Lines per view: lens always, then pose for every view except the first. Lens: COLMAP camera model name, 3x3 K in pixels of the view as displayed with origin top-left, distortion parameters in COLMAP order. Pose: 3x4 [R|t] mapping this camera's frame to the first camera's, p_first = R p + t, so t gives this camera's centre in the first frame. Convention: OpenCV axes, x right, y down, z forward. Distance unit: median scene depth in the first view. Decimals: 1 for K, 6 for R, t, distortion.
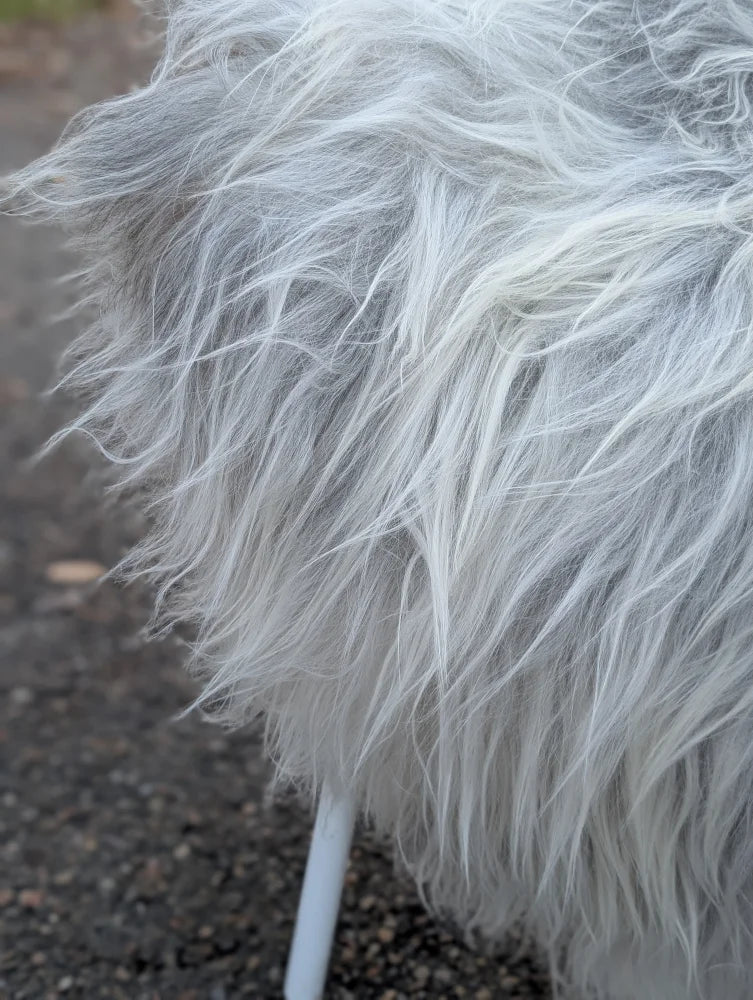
lens RADIAL K [[1473.8, 0, 368.2], [0, 1473.8, 508.5], [0, 0, 1]] dist [0.001821, 0.000000]
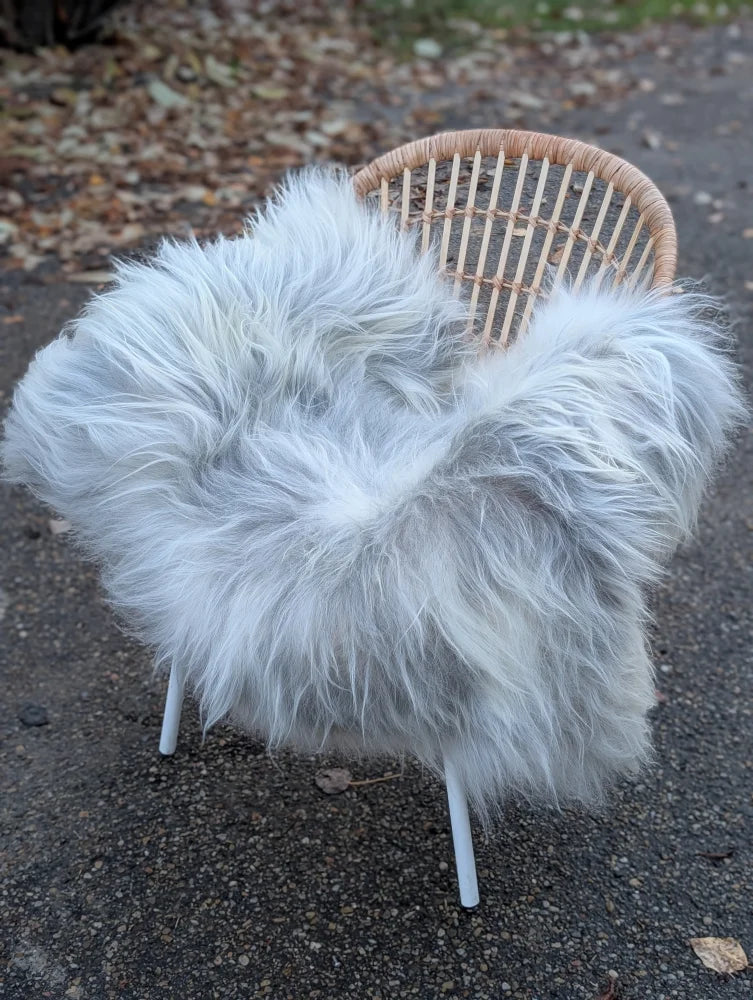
lens RADIAL K [[1473.8, 0, 383.0], [0, 1473.8, 489.4], [0, 0, 1]] dist [0.001821, 0.000000]
pose [[0.860837, 0.272483, -0.429782, 1.409214], [-0.244241, 0.962160, 0.120807, -0.535717], [0.446437, 0.000976, 0.894815, -1.164189]]
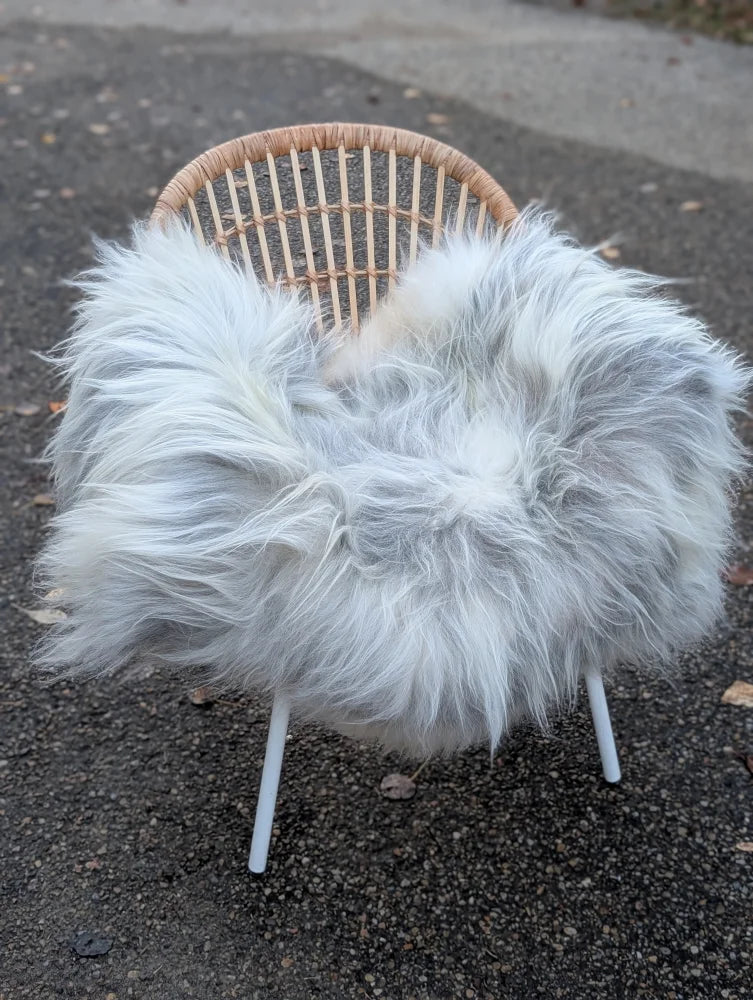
lens RADIAL K [[1473.8, 0, 382.1], [0, 1473.8, 512.0], [0, 0, 1]] dist [0.001821, 0.000000]
pose [[0.908368, -0.191077, 0.371964, -0.711800], [0.160797, 0.980713, 0.111110, -0.477994], [-0.386021, -0.041118, 0.921573, -1.268870]]
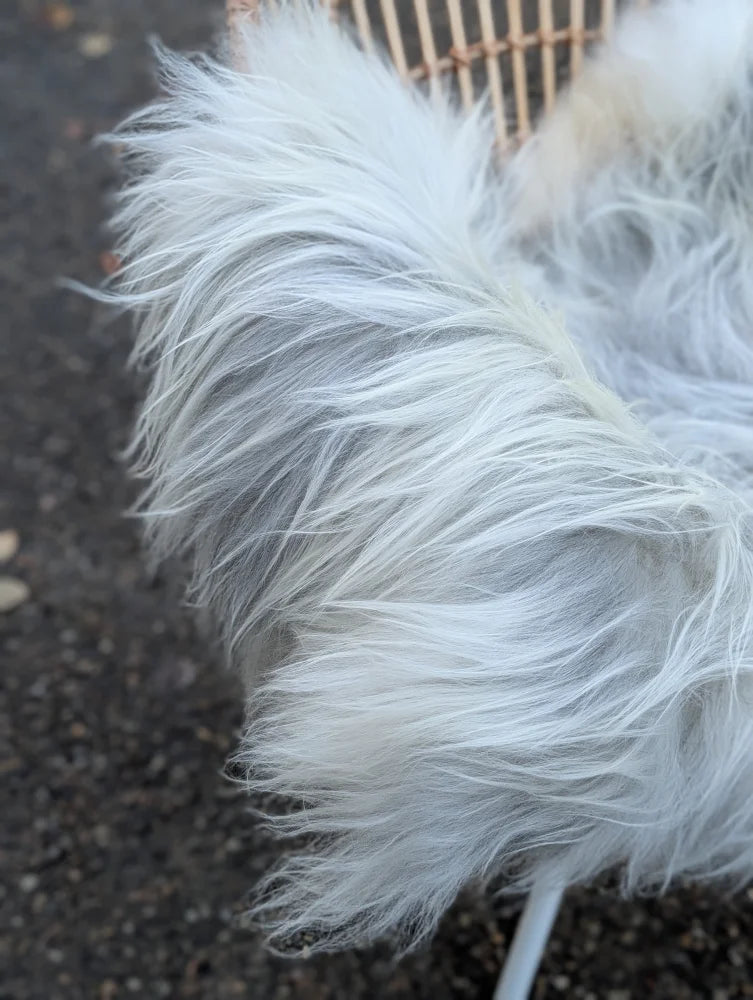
lens RADIAL K [[1473.8, 0, 358.1], [0, 1473.8, 511.1], [0, 0, 1]] dist [0.001821, 0.000000]
pose [[0.786233, -0.400017, 0.470982, -0.768415], [0.228071, 0.896232, 0.380464, -0.829238], [-0.574301, -0.191716, 0.795879, 0.057958]]
